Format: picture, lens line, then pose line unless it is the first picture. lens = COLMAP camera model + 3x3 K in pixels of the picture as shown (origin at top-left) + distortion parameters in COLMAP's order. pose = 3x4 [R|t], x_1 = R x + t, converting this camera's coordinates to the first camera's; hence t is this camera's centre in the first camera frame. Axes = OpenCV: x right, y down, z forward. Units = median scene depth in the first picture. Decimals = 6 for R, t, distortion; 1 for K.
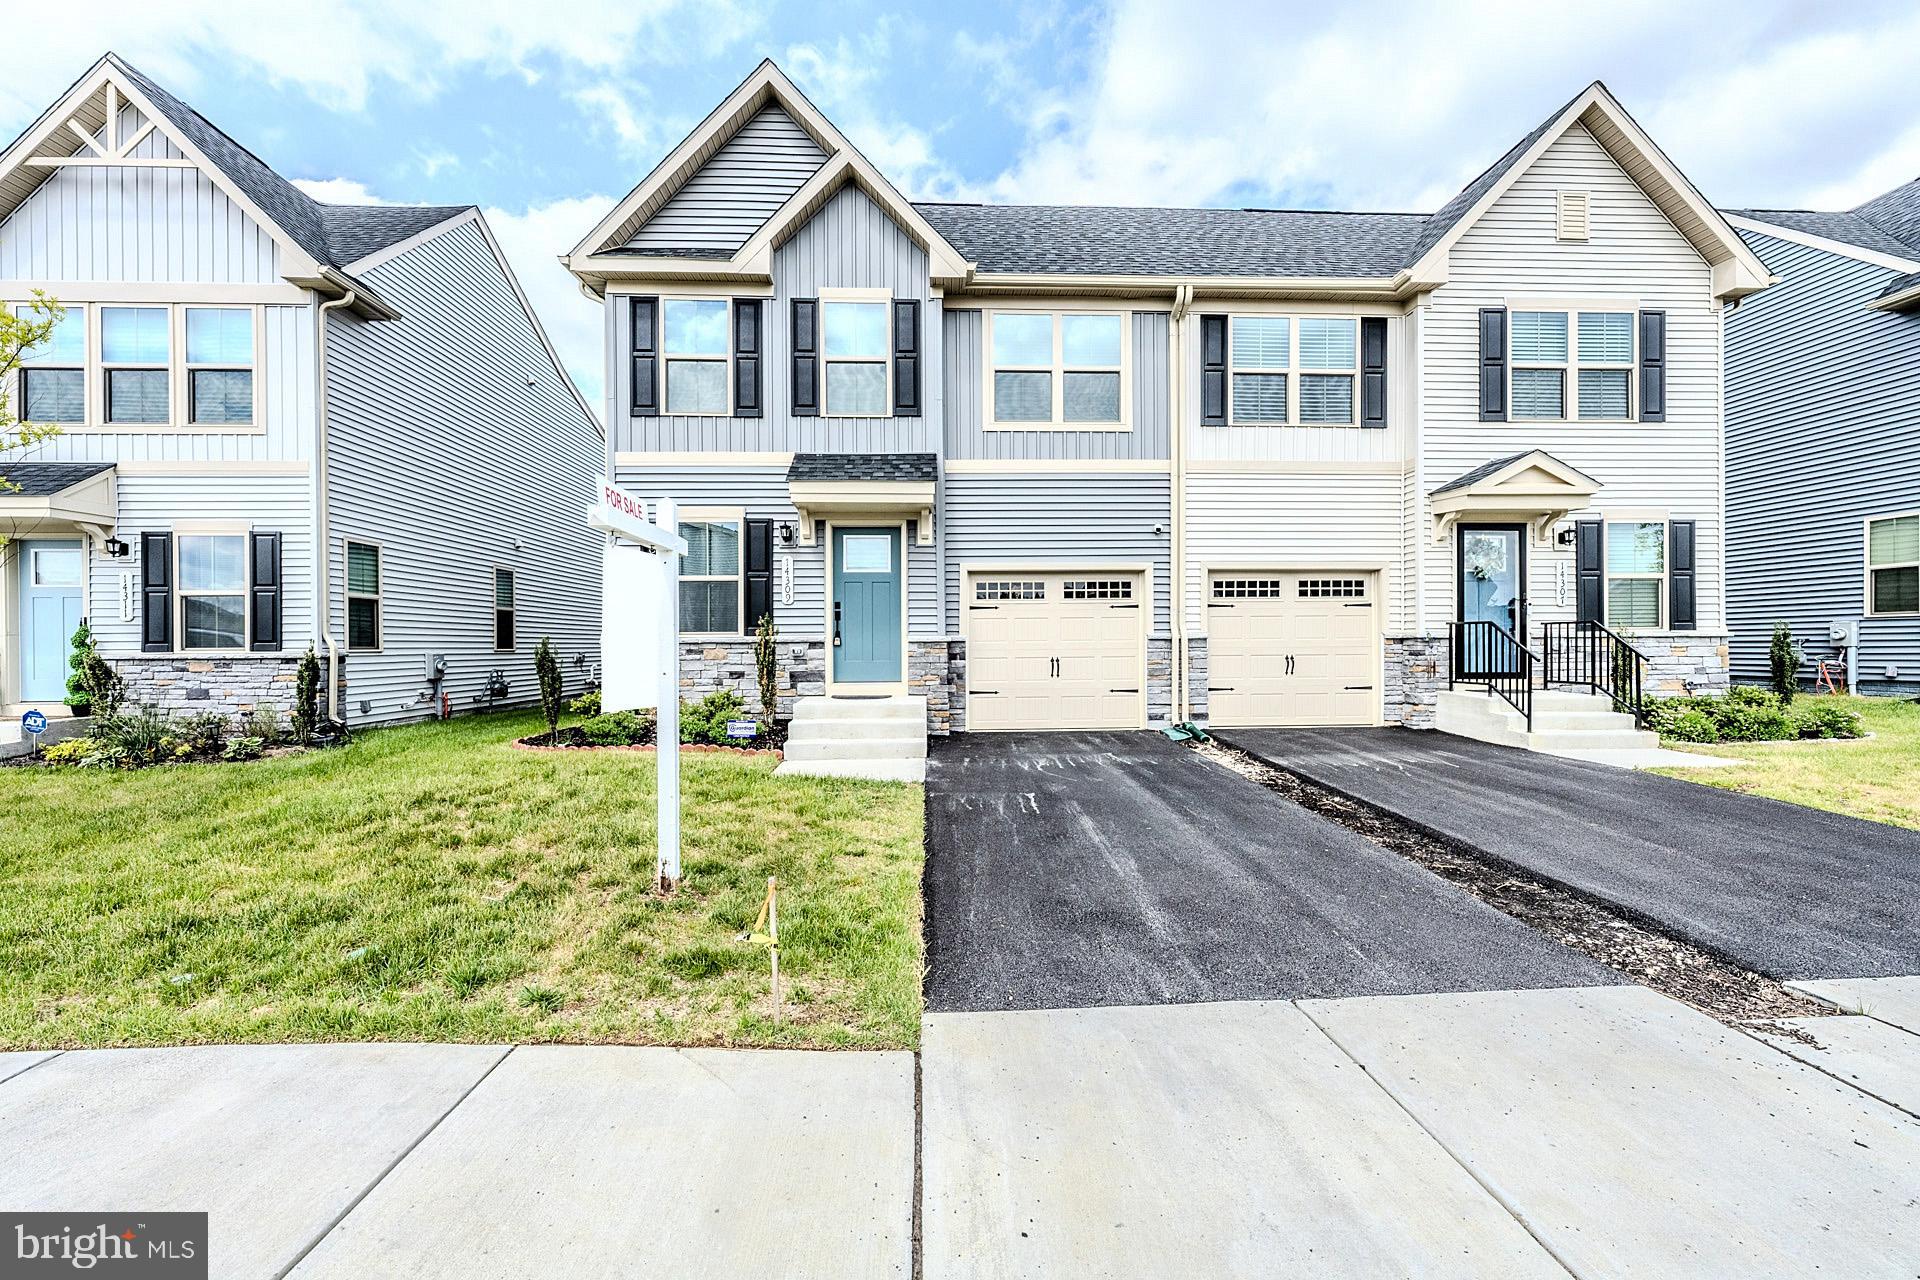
lens RADIAL K [[780.7, 0, 949.2], [0, 780.7, 645.3], [0, 0, 1]] dist [-0.002005, 0.000961]
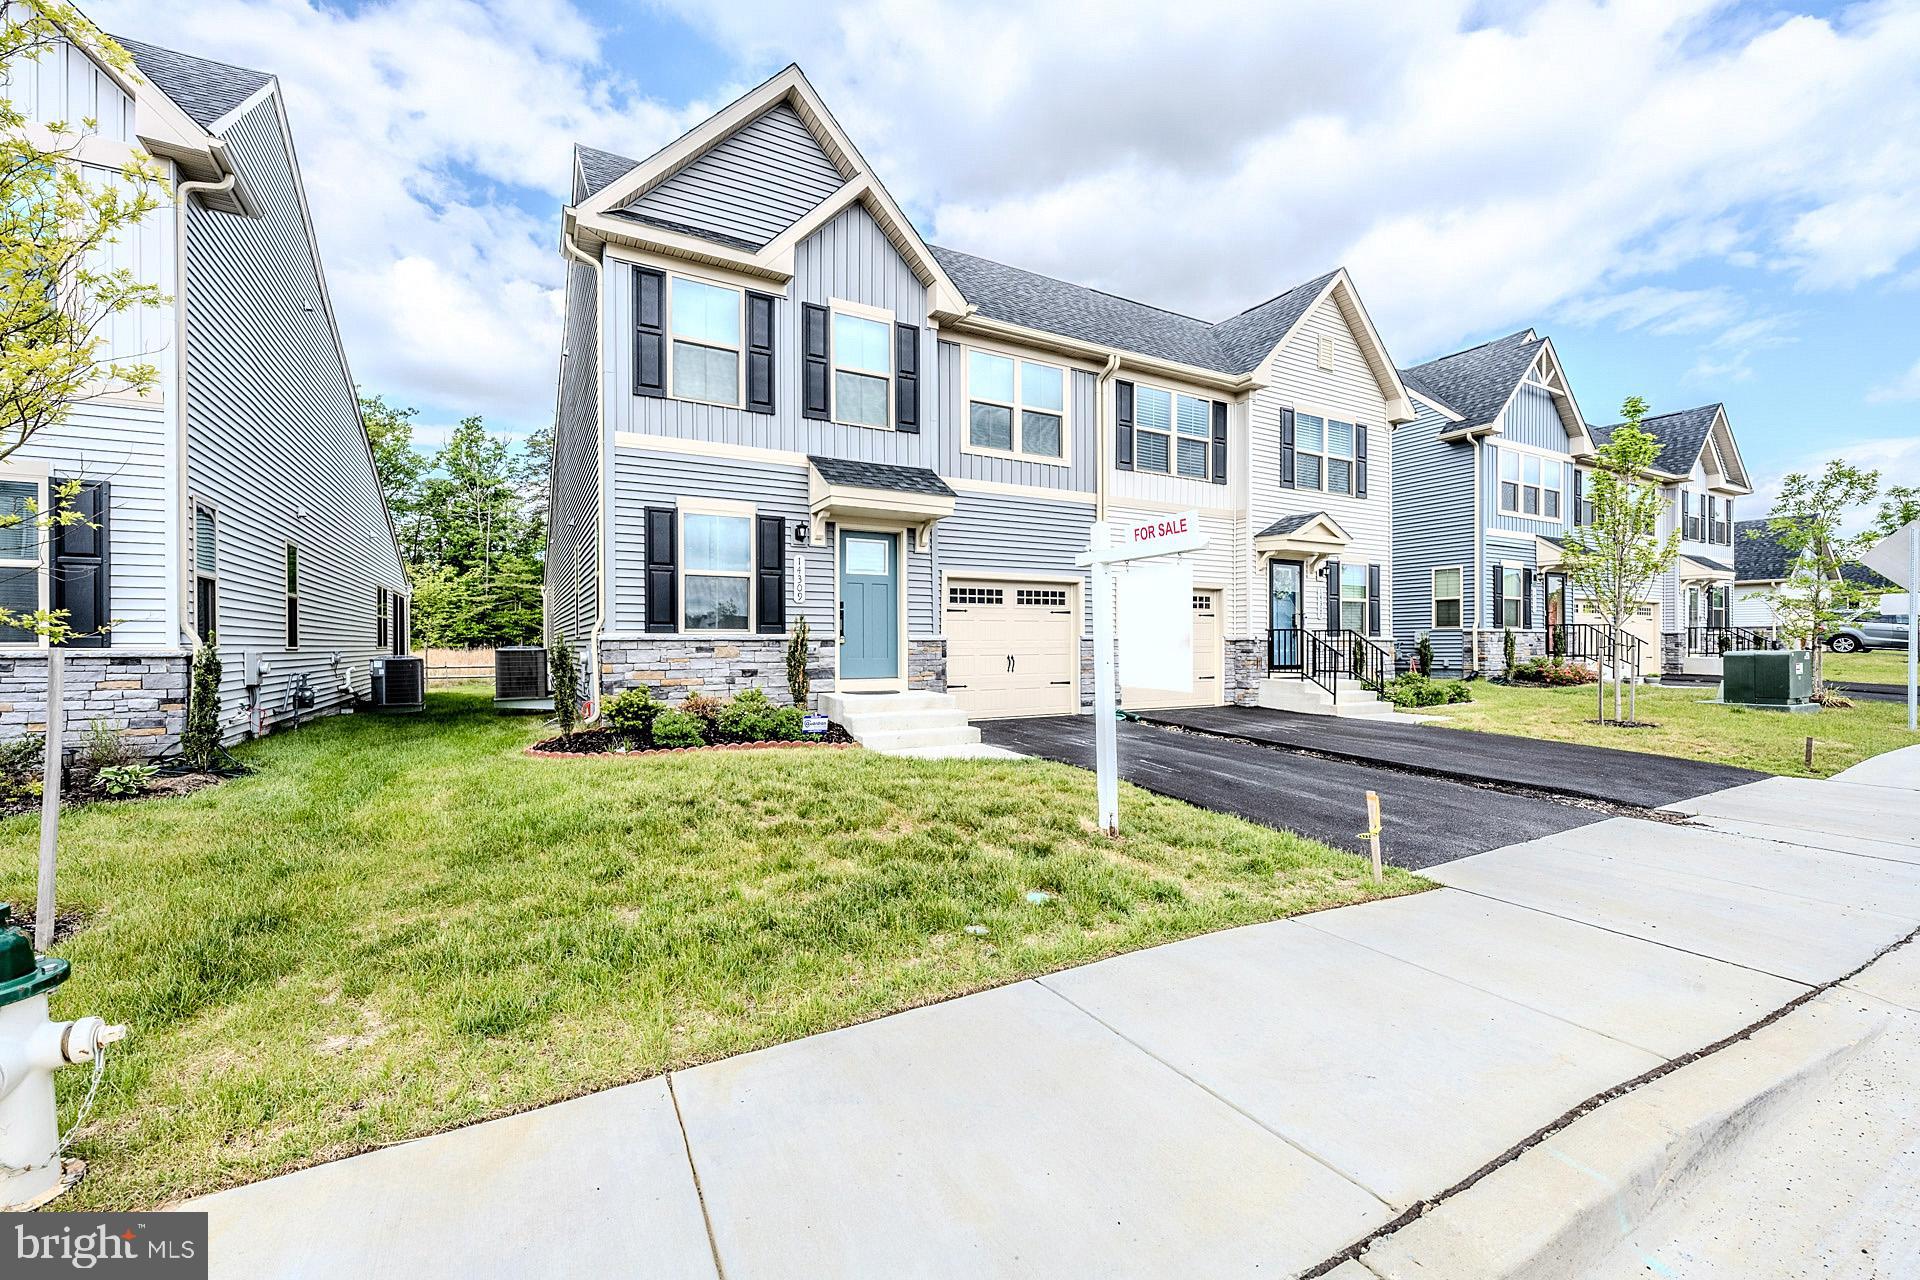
lens RADIAL K [[780.7, 0, 966.4], [0, 780.7, 645.7], [0, 0, 1]] dist [-0.002005, 0.000961]
pose [[0.892279, 0.003639, 0.451471, -0.470329], [-0.002766, 0.999993, -0.002592, 0.005404], [-0.451477, 0.001064, 0.892282, -0.002278]]
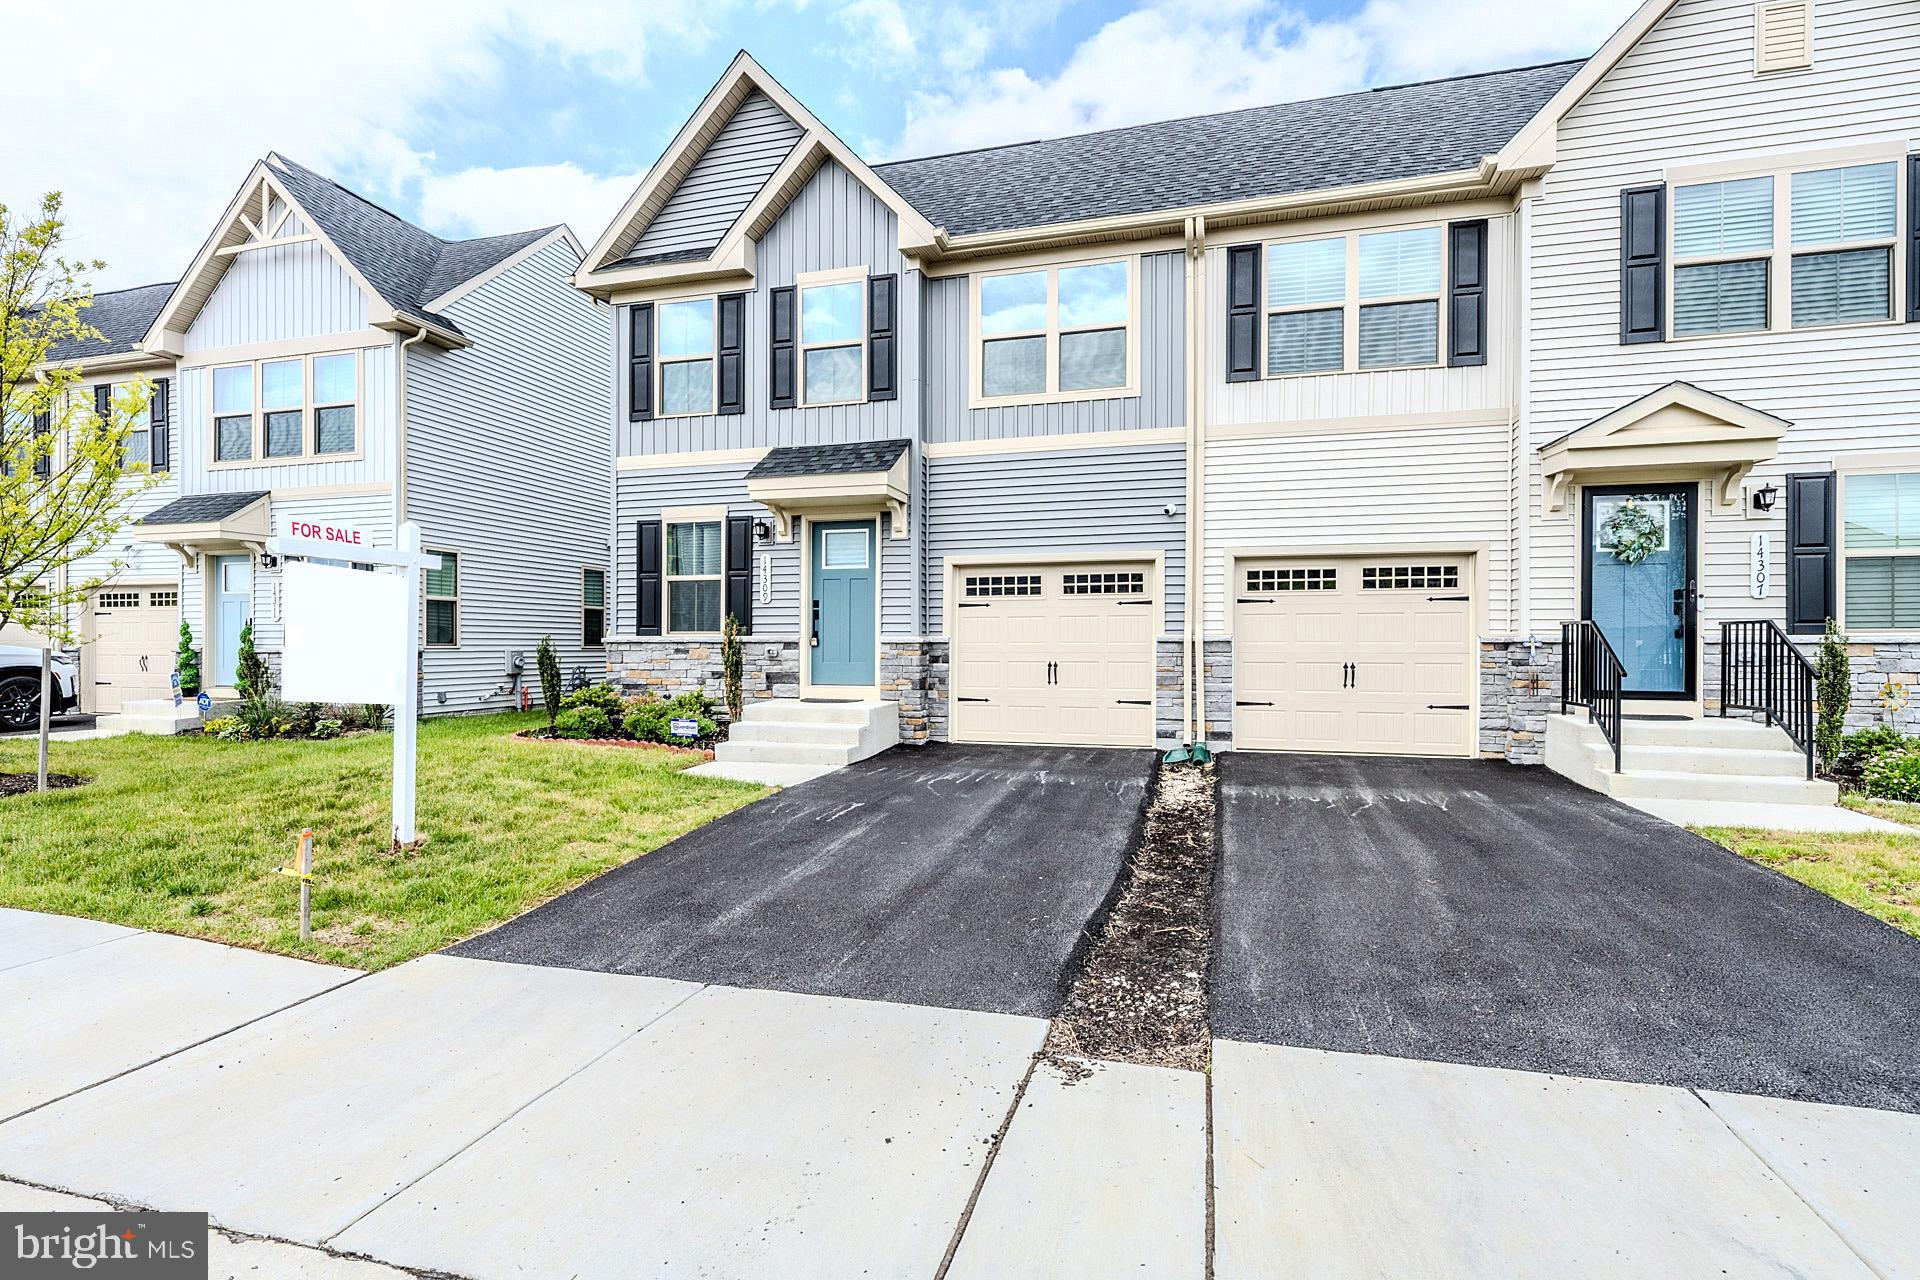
lens RADIAL K [[933.7, 0, 917.3], [0, 933.7, 642.8], [0, 0, 1]] dist [-0.000606, -0.000391]
pose [[0.943901, 0.007160, -0.330152, 0.356392], [-0.007574, 0.999971, 0.000030, -0.004764], [0.330143, 0.002472, 0.943928, -0.036135]]
